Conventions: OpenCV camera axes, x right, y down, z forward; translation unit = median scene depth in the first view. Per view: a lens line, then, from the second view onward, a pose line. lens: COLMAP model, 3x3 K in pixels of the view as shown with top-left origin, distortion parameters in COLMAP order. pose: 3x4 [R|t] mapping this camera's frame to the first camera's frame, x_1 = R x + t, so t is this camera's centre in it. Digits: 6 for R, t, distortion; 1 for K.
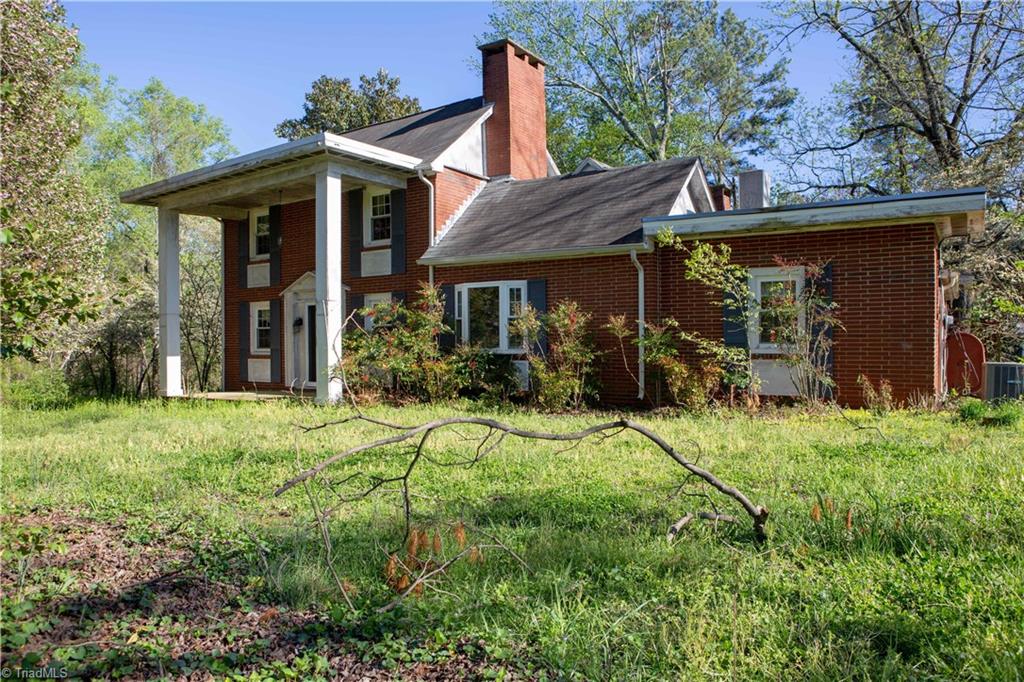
lens RADIAL K [[755.6, 0, 511.8], [0, 755.6, 345.2], [0, 0, 1]] dist [-0.067852, 0.004235]
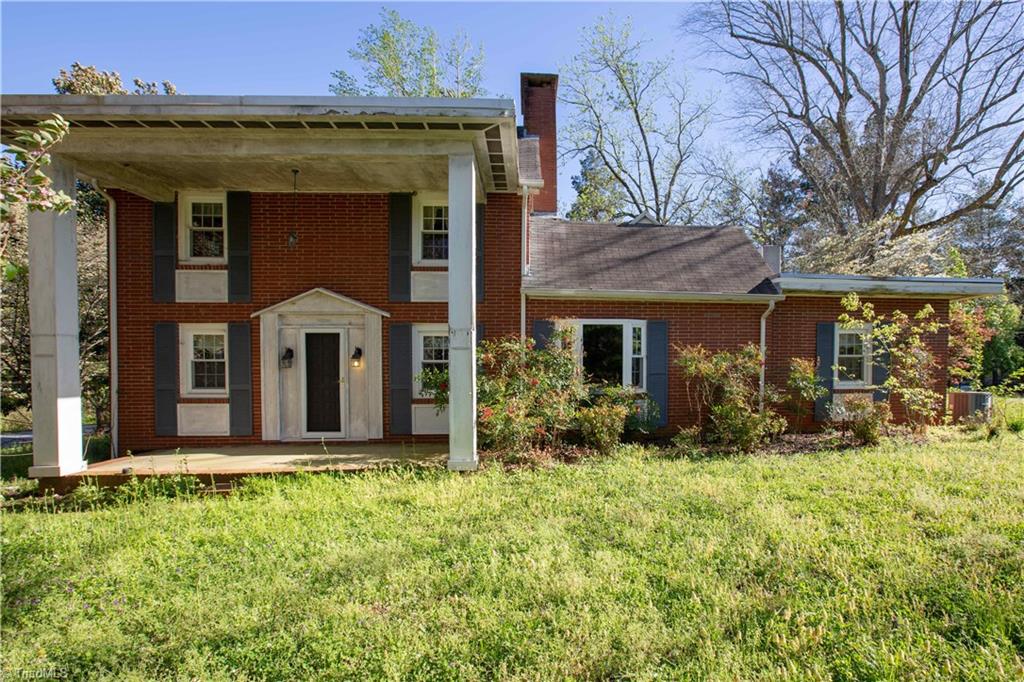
lens RADIAL K [[483.1, 0, 535.9], [0, 483.1, 382.7], [0, 0, 1]] dist [-0.018509, 0.001602]
pose [[0.778869, -0.012564, 0.627060, -0.435874], [-0.002712, 0.999723, 0.023398, -0.015209], [-0.627180, -0.019924, 0.778619, 0.514802]]
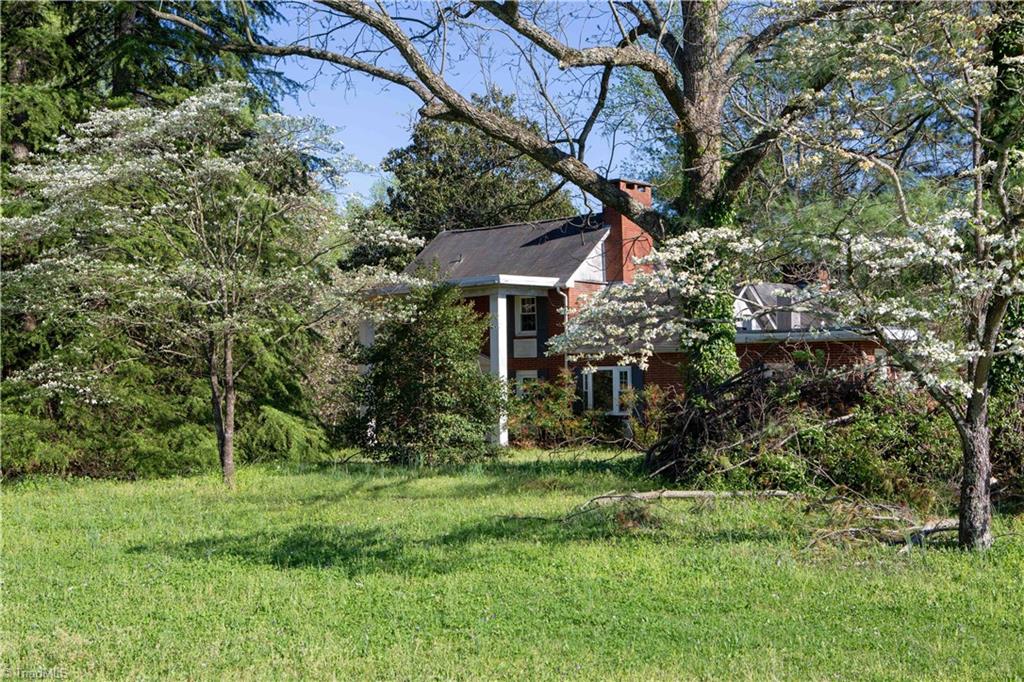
lens RADIAL K [[1372.1, 0, 511.5], [0, 1372.1, 343.0], [0, 0, 1]] dist [-0.027449, 0.000000]
pose [[0.992596, -0.006807, -0.121270, 0.099549], [0.003694, 0.999658, -0.025871, -0.054280], [0.121405, 0.025231, 0.992282, -1.500711]]
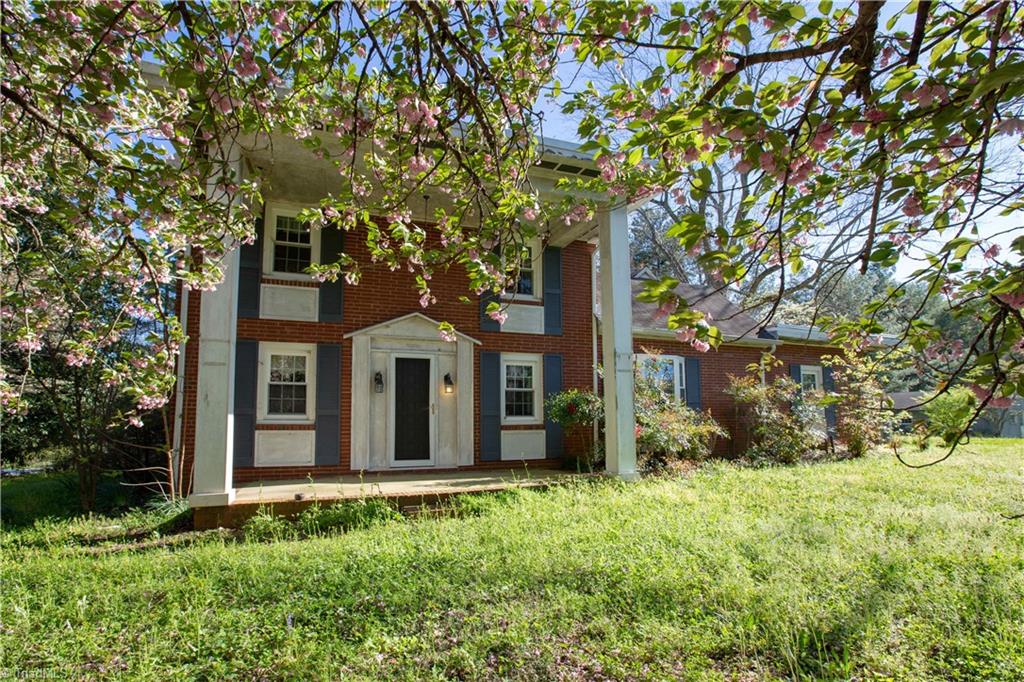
lens RADIAL K [[483.1, 0, 495.5], [0, 483.1, 383.5], [0, 0, 1]] dist [-0.018509, 0.001602]
pose [[0.577946, 0.065794, 0.813419, -0.662359], [-0.001509, 0.996829, -0.079558, 0.012449], [-0.816074, 0.044752, 0.576212, 0.706849]]
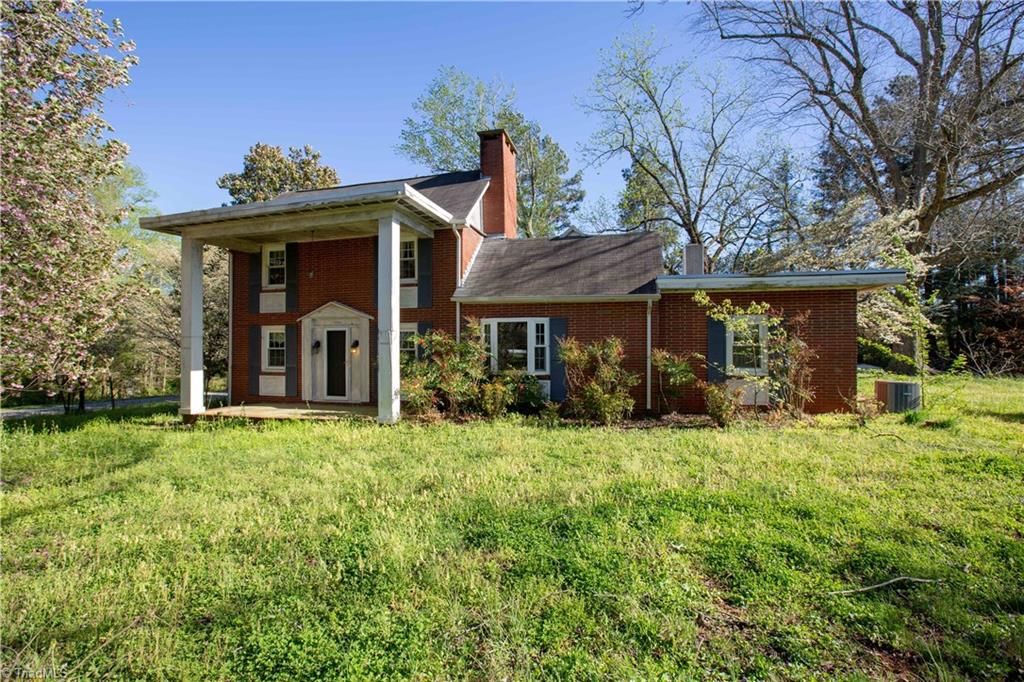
lens RADIAL K [[483.1, 0, 509.0], [0, 483.1, 337.6], [0, 0, 1]] dist [-0.018509, 0.001602]
pose [[0.945610, 0.009649, 0.325160, -0.271460], [-0.003955, 0.999827, -0.018167, -0.032167], [-0.325279, 0.015893, 0.945485, 0.216071]]
